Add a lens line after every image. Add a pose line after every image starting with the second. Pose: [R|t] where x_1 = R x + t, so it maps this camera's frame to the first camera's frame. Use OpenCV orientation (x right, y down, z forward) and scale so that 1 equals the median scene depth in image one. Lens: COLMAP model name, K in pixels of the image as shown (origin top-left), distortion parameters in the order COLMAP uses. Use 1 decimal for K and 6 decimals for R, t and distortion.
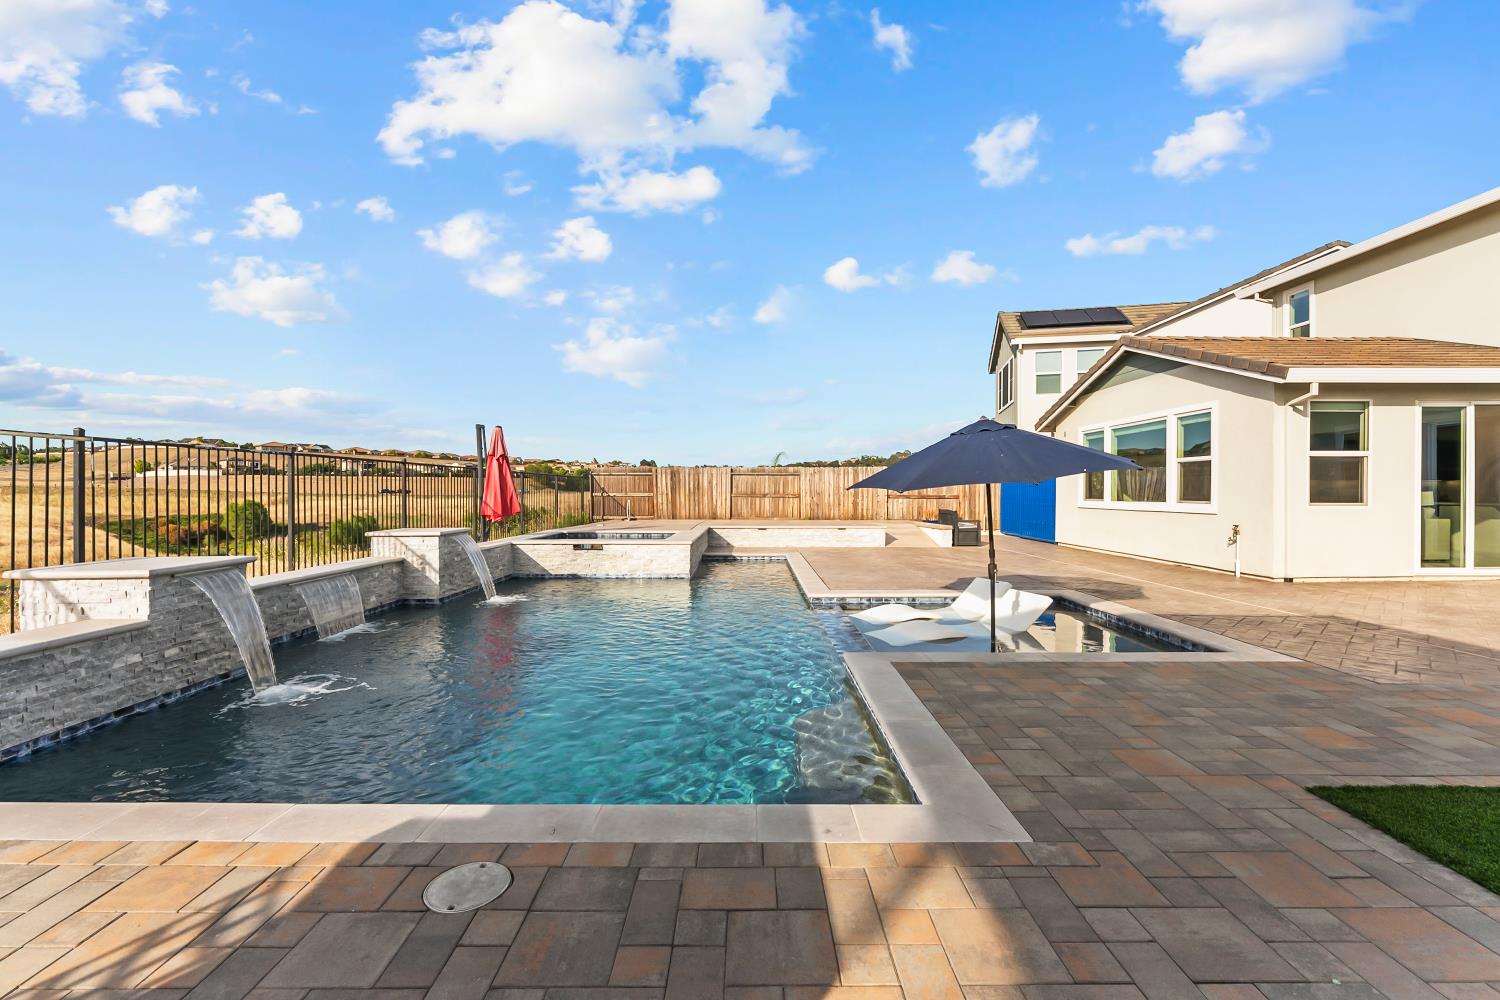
lens RADIAL K [[658.0, 0, 749.7], [0, 658.0, 495.5], [0, 0, 1]] dist [0.001459, 0.000145]
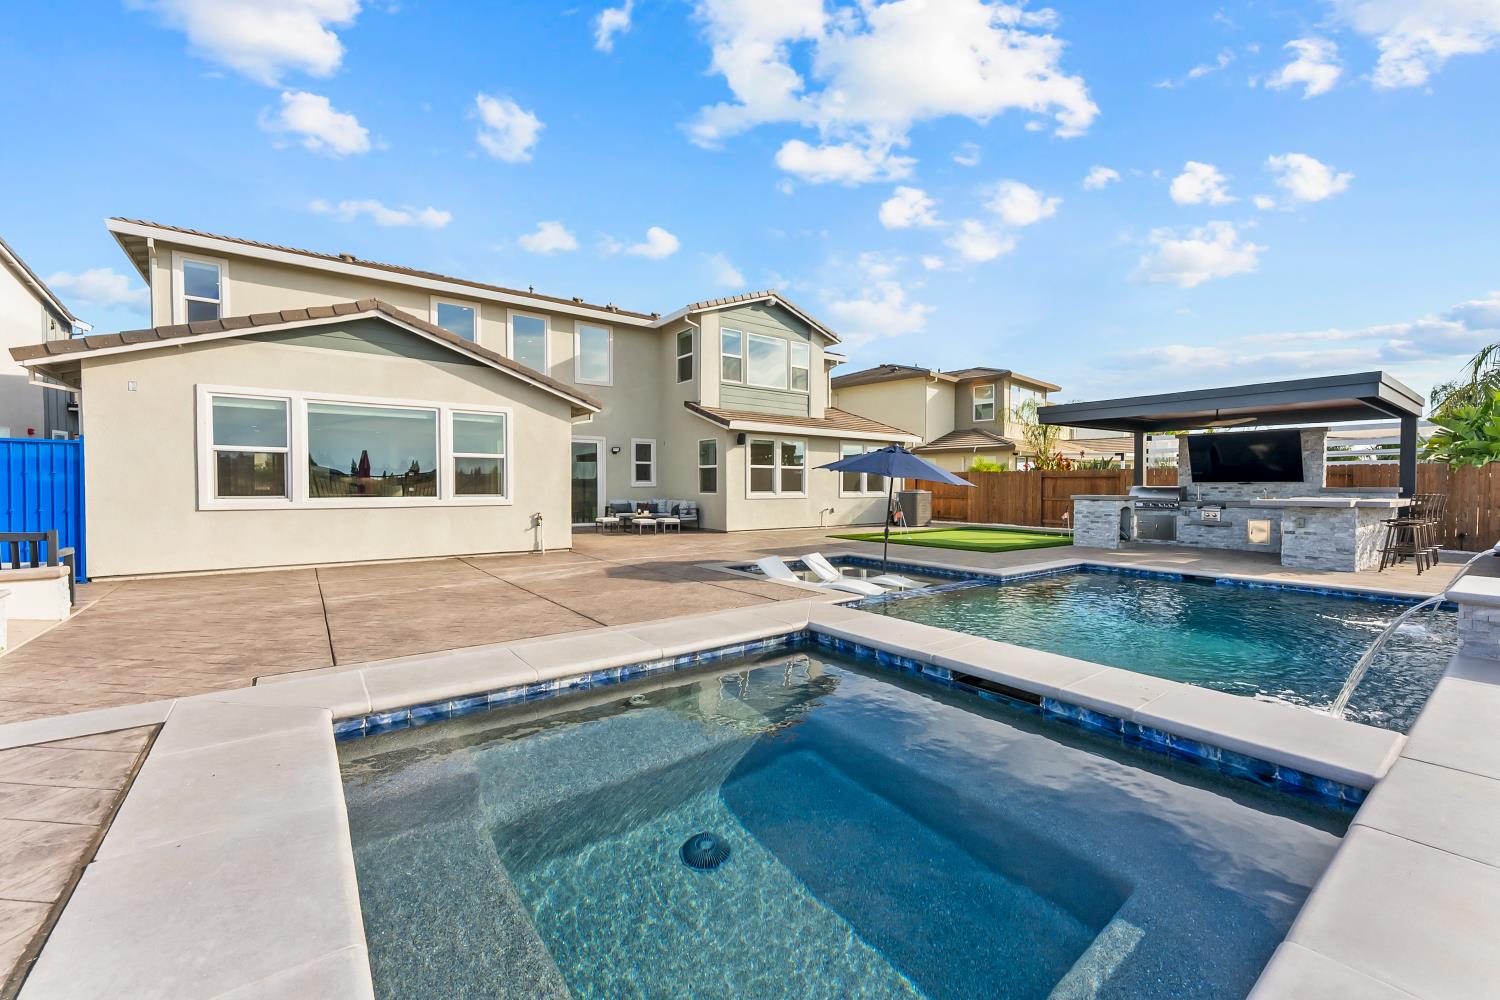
lens RADIAL K [[602.6, 0, 750.0], [0, 602.6, 500.0], [0, 0, 1]] dist [-0.001045, -0.000326]
pose [[-0.602569, -0.020325, 0.797808, -0.379850], [0.002235, 0.999629, 0.027155, -0.009139], [-0.798063, 0.018145, -0.602300, 1.244377]]
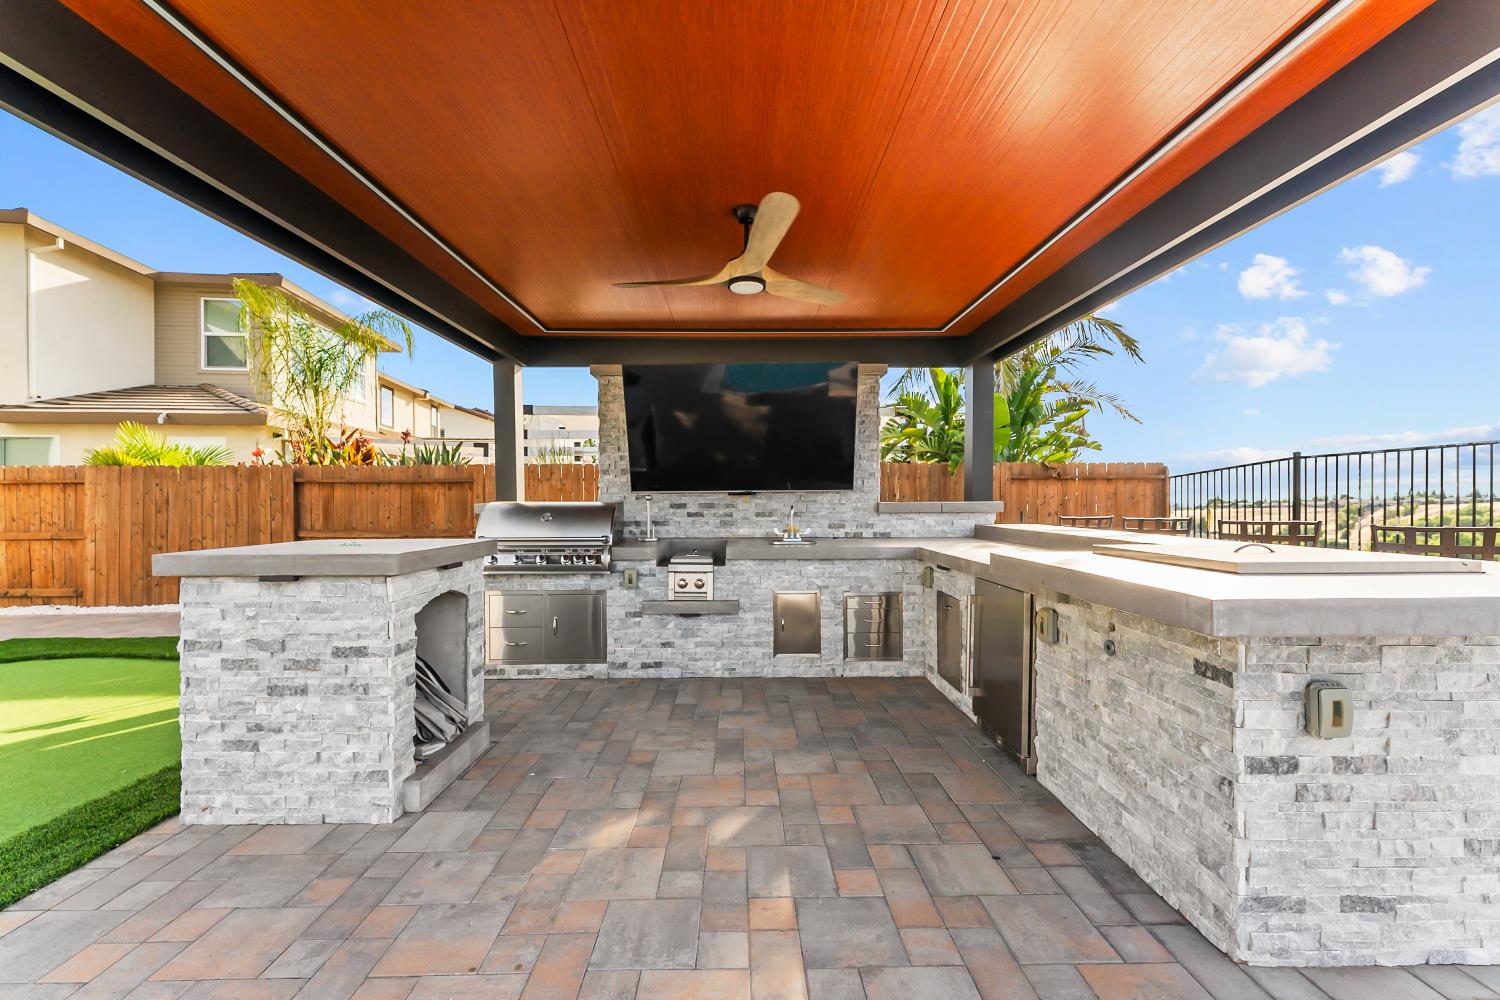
lens RADIAL K [[602.6, 0, 750.0], [0, 602.6, 500.0], [0, 0, 1]] dist [-0.001045, -0.000326]
pose [[-0.999898, 0.005186, -0.013296, -0.008426], [0.005132, 0.999979, 0.004081, -0.004212], [0.013317, 0.004012, -0.999903, 0.197286]]
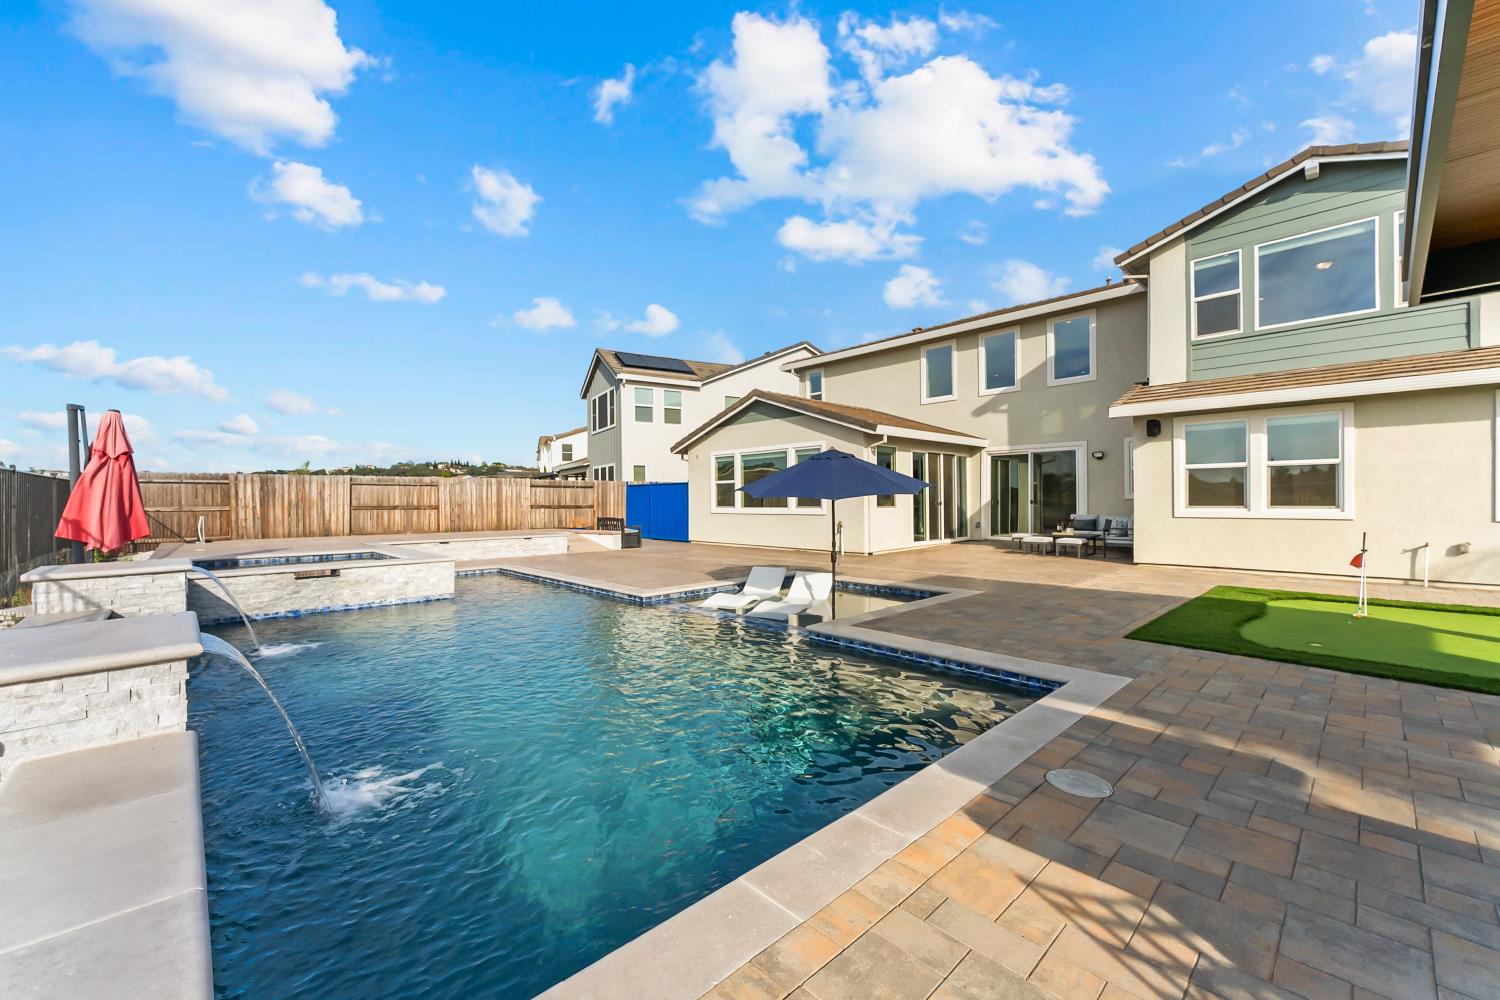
lens RADIAL K [[596.4, 0, 750.0], [0, 596.4, 500.0], [0, 0, 1]] dist [0.001855, -0.000029]
pose [[0.724697, -0.005154, 0.689049, -0.357538], [0.011451, 0.999924, -0.004564, -0.001976], [-0.688973, 0.011198, 0.724701, 0.110026]]
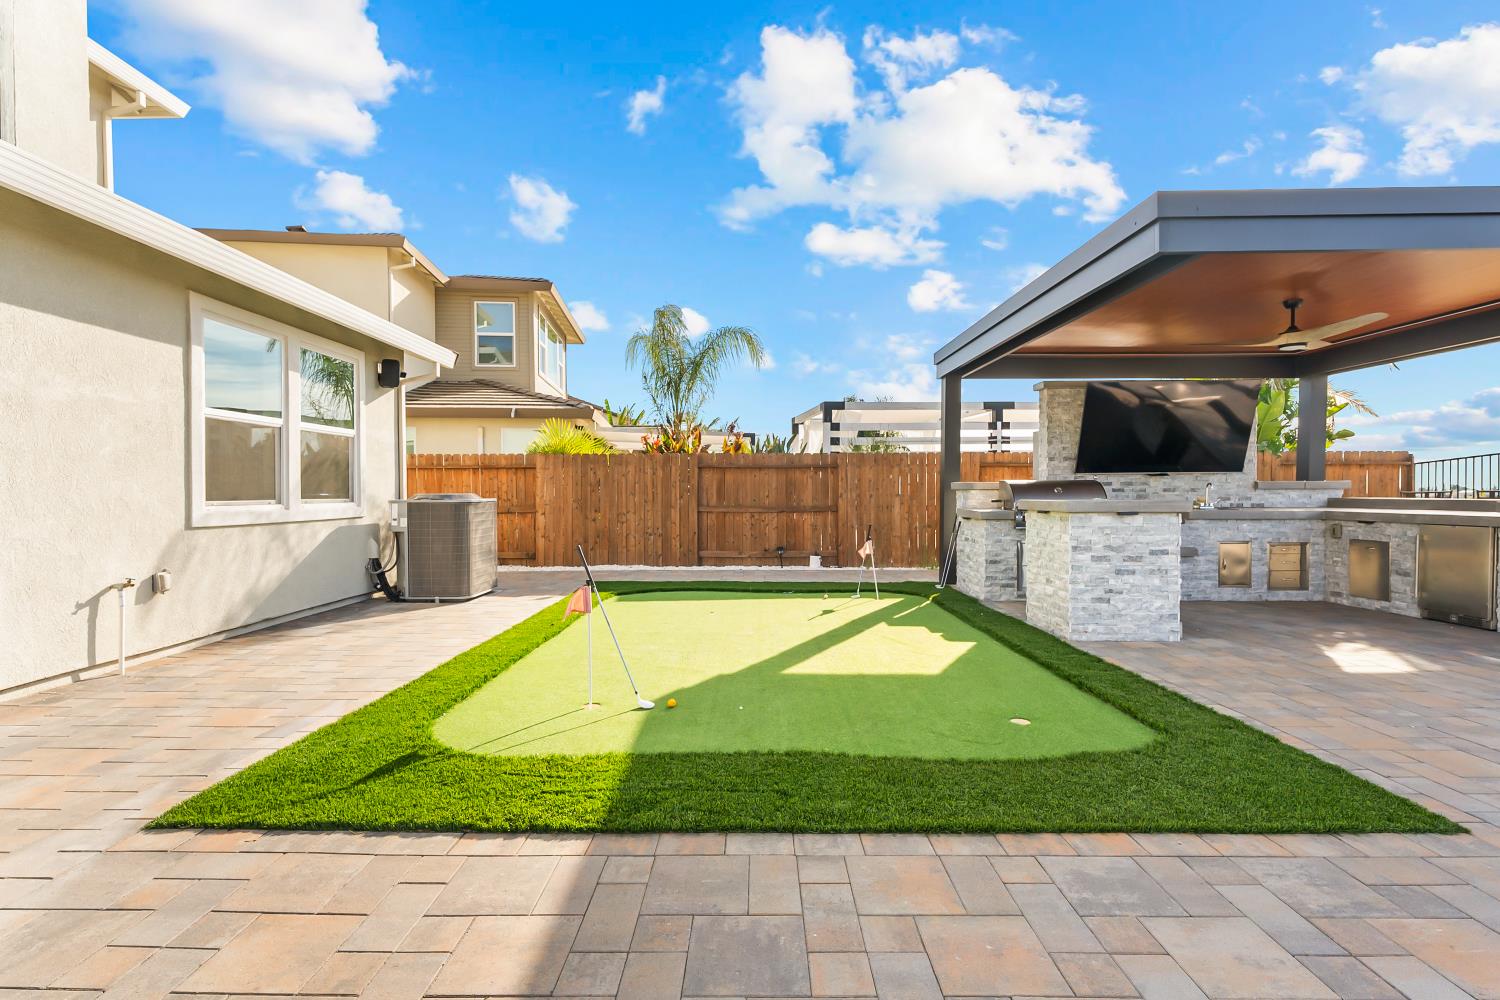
lens RADIAL K [[675.4, 0, 748.3], [0, 675.4, 494.9], [0, 0, 1]] dist [-0.001242, -0.000196]
pose [[-0.999823, 0.003739, 0.018454, 0.438432], [0.003937, 0.999935, 0.010733, 0.005281], [-0.018413, 0.010804, -0.999772, 0.470205]]
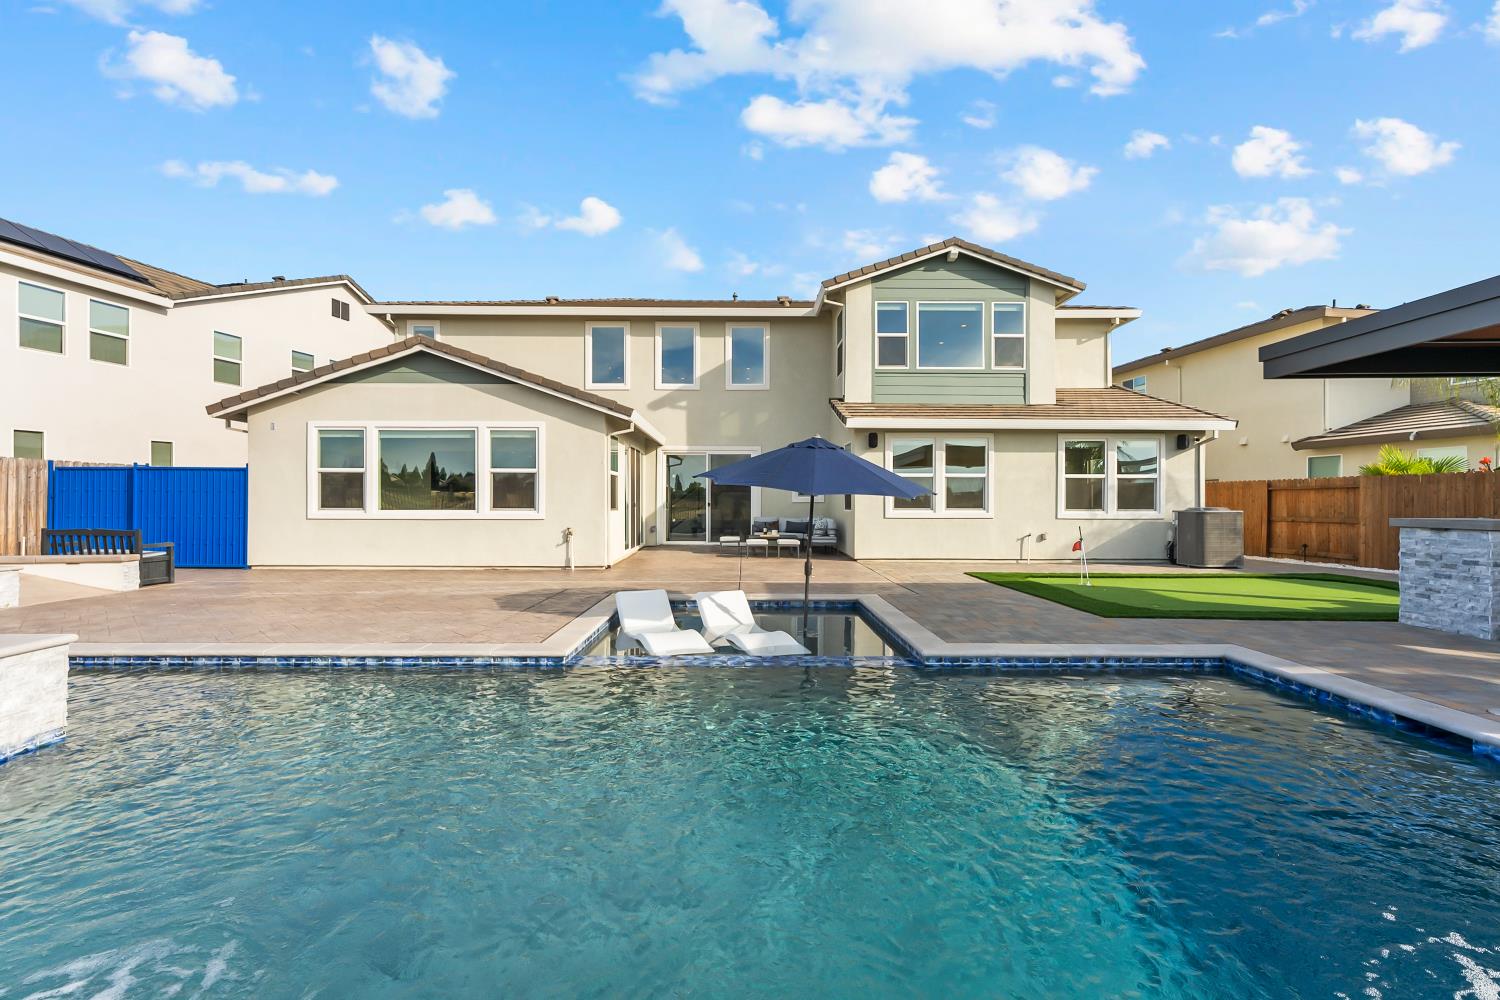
lens RADIAL K [[663.7, 0, 748.0], [0, 663.7, 503.2], [0, 0, 1]] dist [-0.001209, -0.000324]
pose [[-0.009775, -0.001899, 0.999950, -0.446015], [0.002915, 0.999994, 0.001927, -0.001964], [-0.999948, 0.002934, -0.009770, 0.618628]]
